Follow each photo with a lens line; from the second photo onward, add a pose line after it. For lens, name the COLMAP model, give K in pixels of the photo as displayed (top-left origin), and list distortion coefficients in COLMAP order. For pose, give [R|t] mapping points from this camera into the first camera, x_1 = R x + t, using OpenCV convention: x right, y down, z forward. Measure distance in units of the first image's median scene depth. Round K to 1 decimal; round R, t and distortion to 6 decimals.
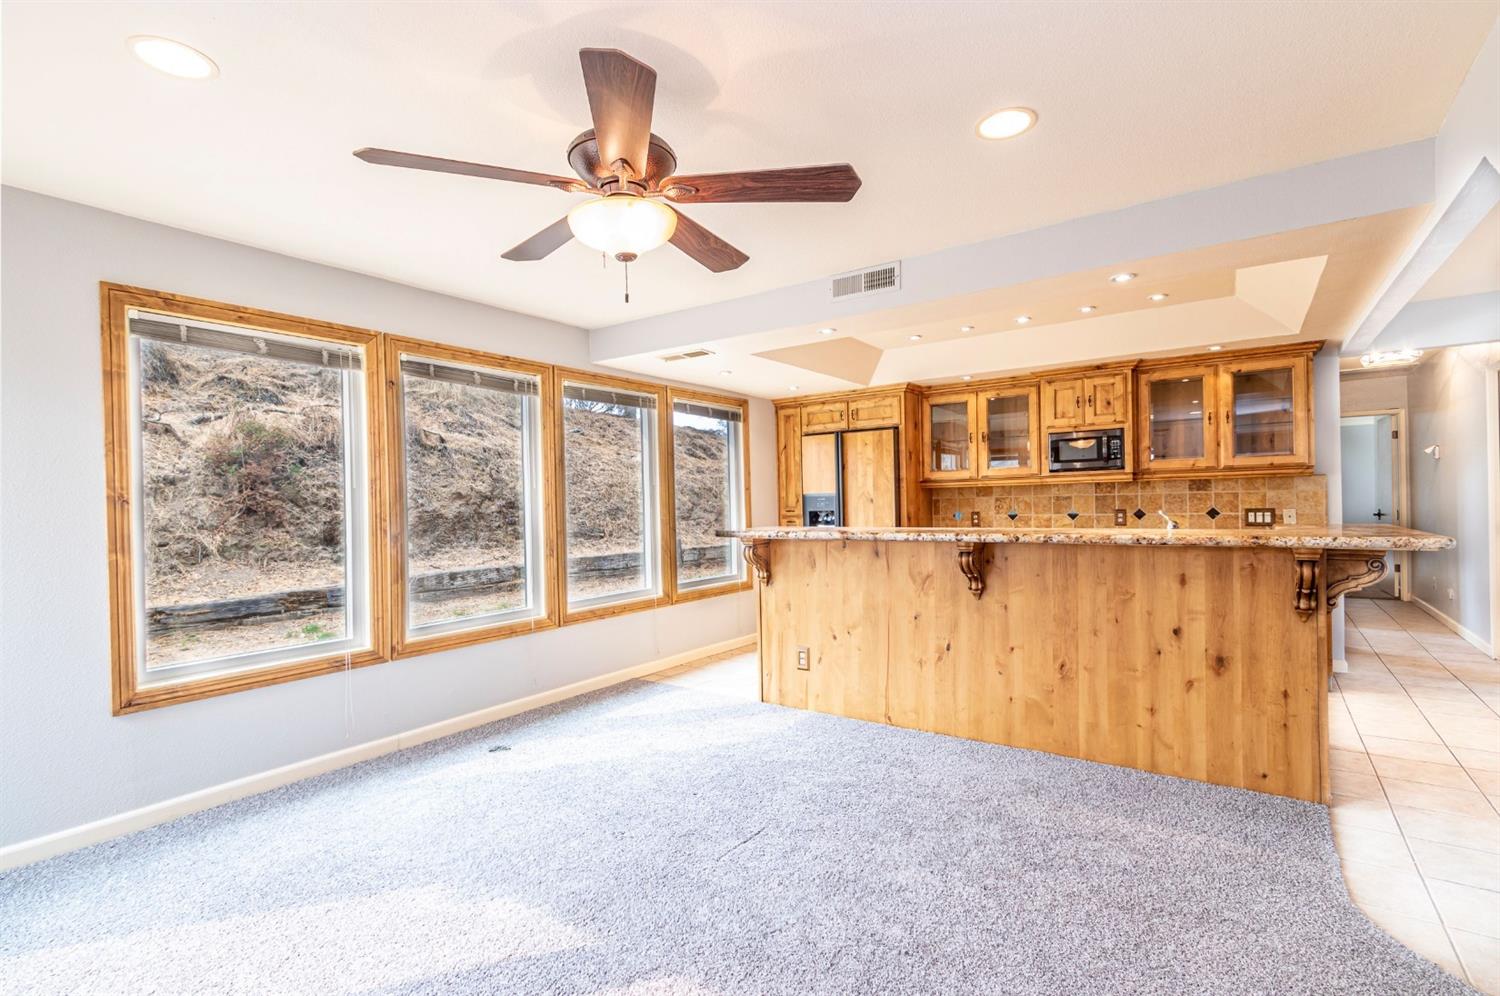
lens RADIAL K [[704.9, 0, 746.8], [0, 704.9, 505.6], [0, 0, 1]] dist [0.007863, -0.001829]
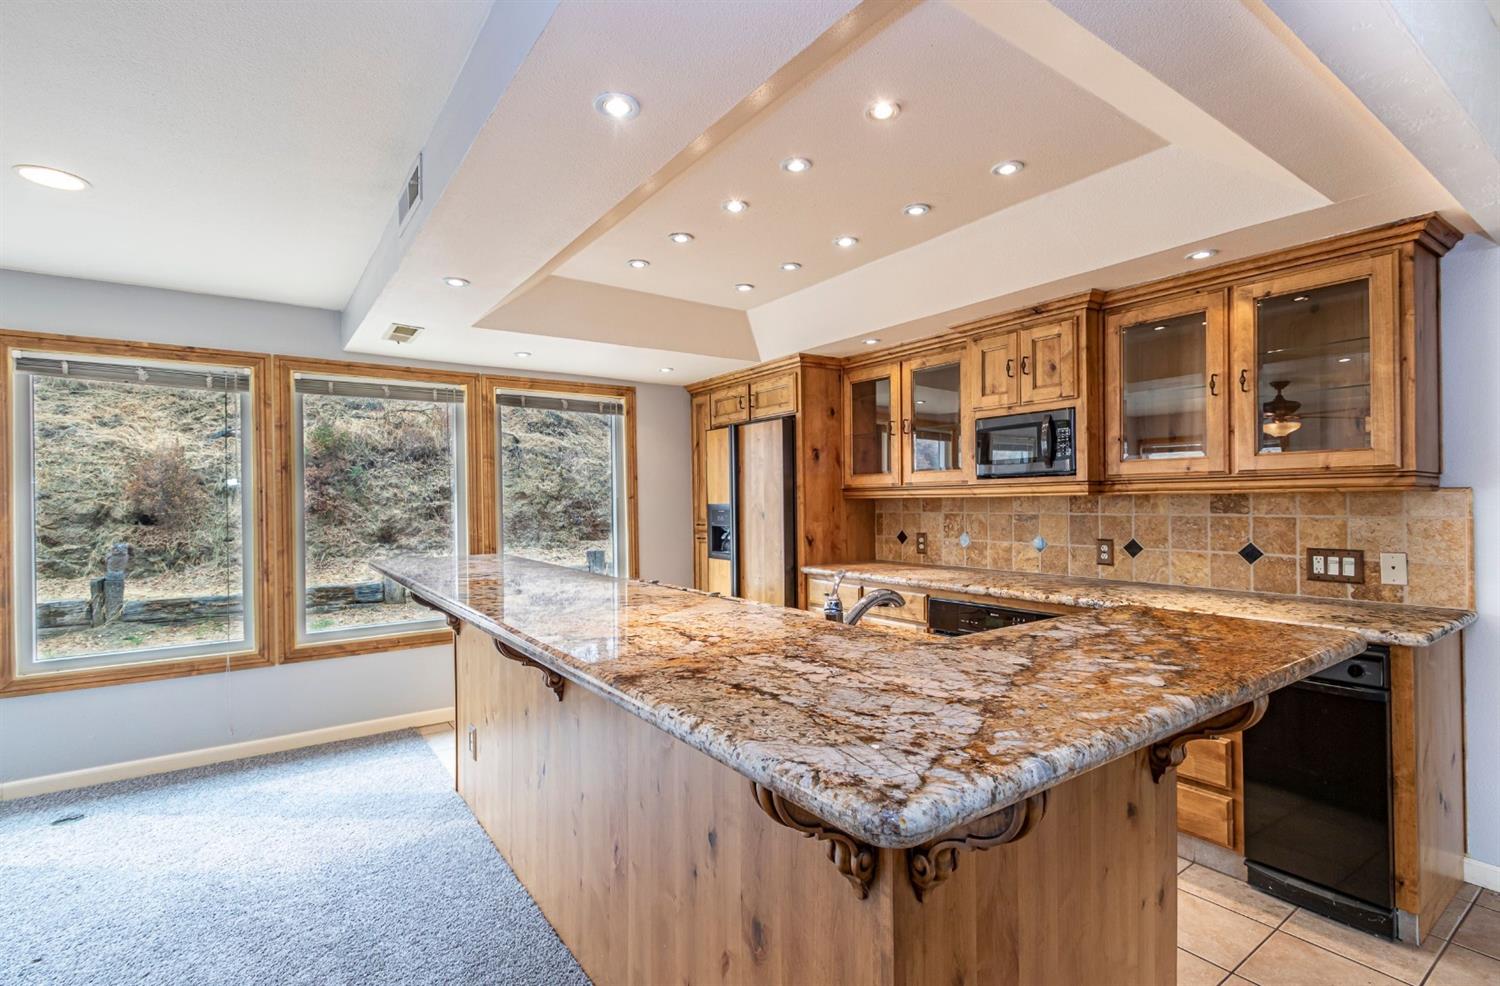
lens RADIAL K [[699.6, 0, 751.1], [0, 699.6, 497.2], [0, 0, 1]] dist [0.001463, 0.000747]
pose [[0.942851, 0.010276, -0.333055, 0.449833], [-0.011210, 0.999937, -0.000884, -0.027821], [0.333025, 0.004567, 0.942907, 0.326938]]
